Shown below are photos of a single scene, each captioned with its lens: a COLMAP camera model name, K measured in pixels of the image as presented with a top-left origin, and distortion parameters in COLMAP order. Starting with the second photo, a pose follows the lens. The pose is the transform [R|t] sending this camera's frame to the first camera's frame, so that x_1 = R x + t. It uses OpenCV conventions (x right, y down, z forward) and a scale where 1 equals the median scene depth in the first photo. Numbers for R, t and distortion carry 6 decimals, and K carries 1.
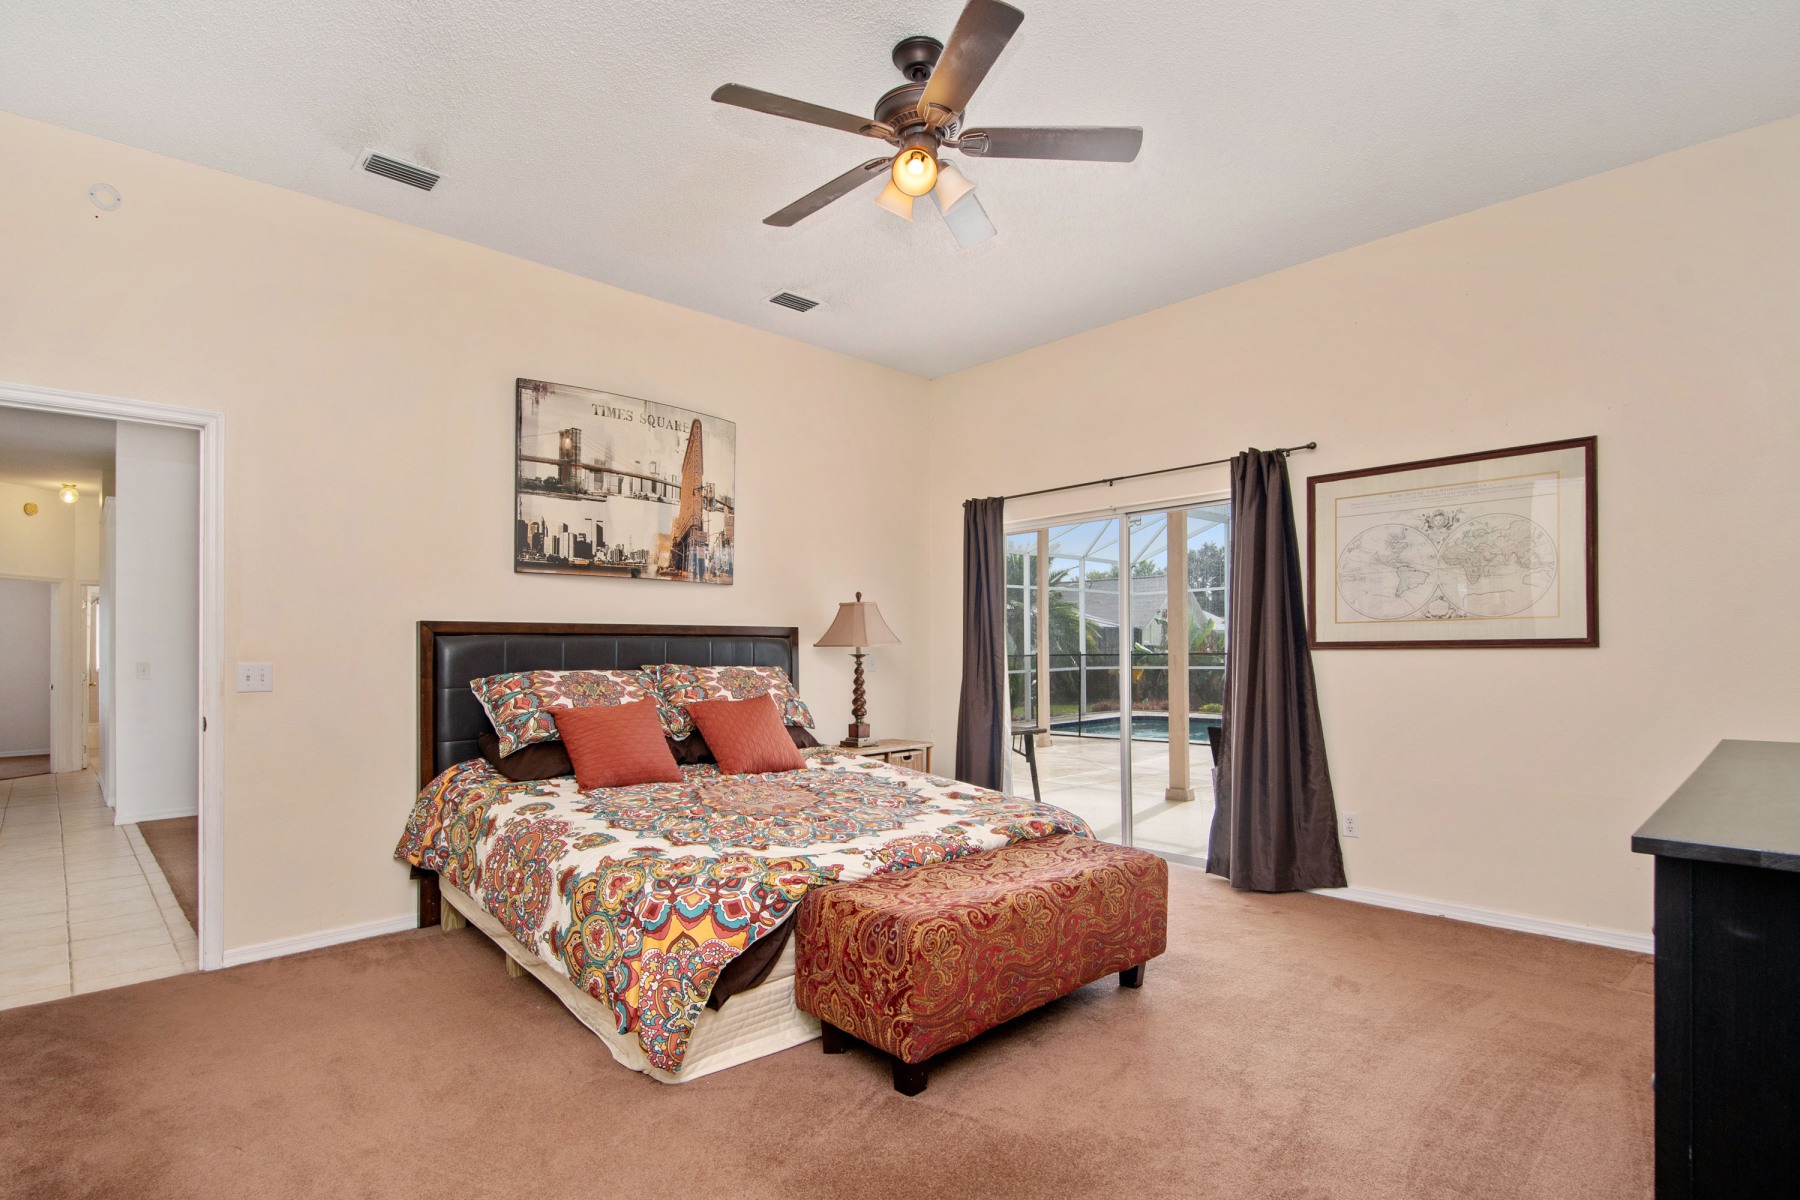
lens RADIAL K [[868.4, 0, 896.0], [0, 868.4, 657.1], [0, 0, 1]] dist [0.024314, -0.026559]
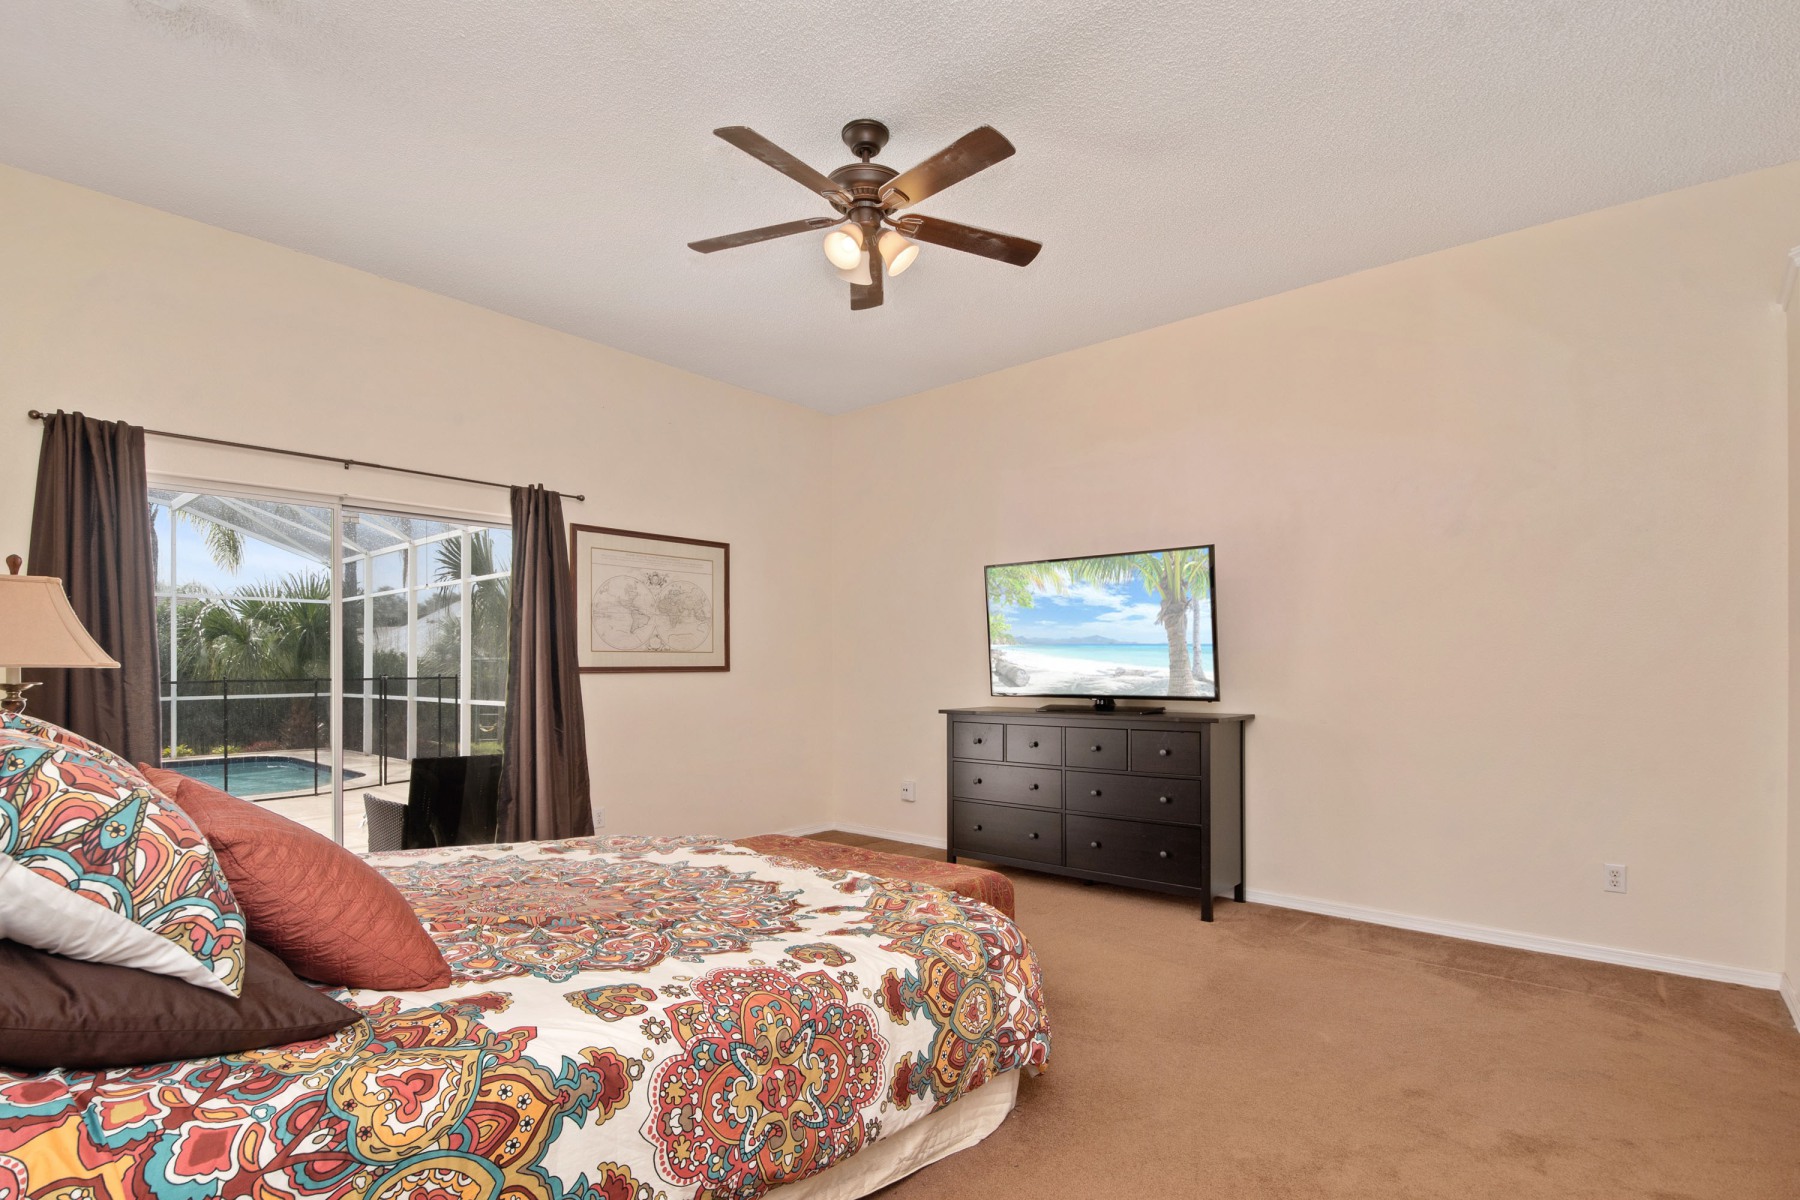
lens RADIAL K [[868.4, 0, 896.0], [0, 868.4, 657.1], [0, 0, 1]] dist [0.024314, -0.026559]
pose [[-0.090486, 0.020470, 0.995687, -0.680726], [0.015265, 0.999700, -0.019165, -0.002300], [-0.995781, 0.013465, -0.090771, 0.663951]]
